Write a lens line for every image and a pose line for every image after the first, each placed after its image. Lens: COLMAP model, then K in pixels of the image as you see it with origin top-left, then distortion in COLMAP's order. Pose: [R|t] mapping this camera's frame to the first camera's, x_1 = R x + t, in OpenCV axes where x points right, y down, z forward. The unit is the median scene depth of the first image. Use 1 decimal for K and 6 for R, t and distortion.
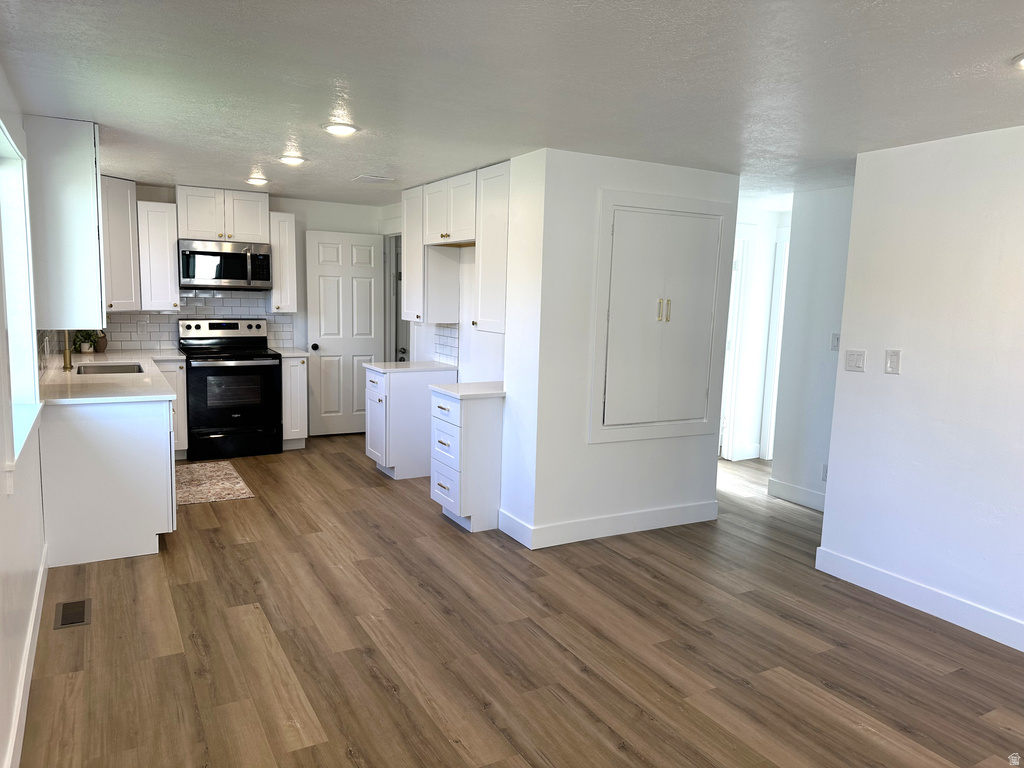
lens RADIAL K [[725.5, 0, 511.8], [0, 725.5, 384.7], [0, 0, 1]] dist [-0.002594, -0.011458]
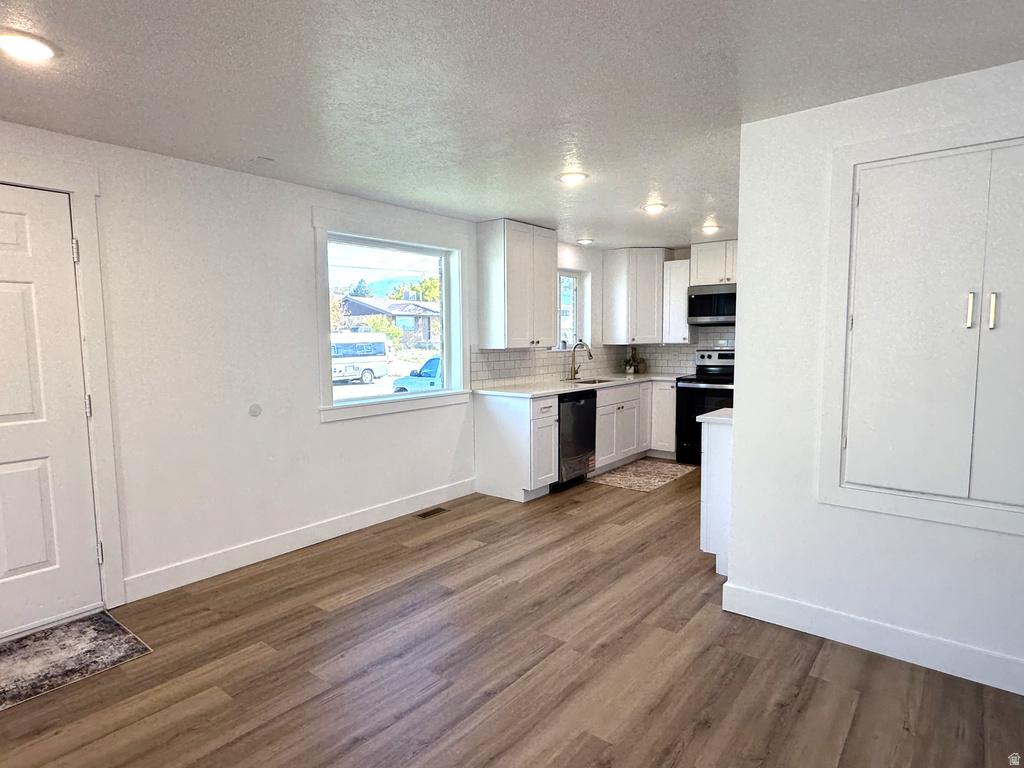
lens RADIAL K [[588.9, 0, 512.2], [0, 588.9, 384.2], [0, 0, 1]] dist [-0.008792, -0.003534]
pose [[0.373162, 0.055628, -0.926097, 0.585648], [-0.109141, 0.993902, 0.015724, -0.020167], [0.921324, 0.095208, 0.376958, 0.507423]]
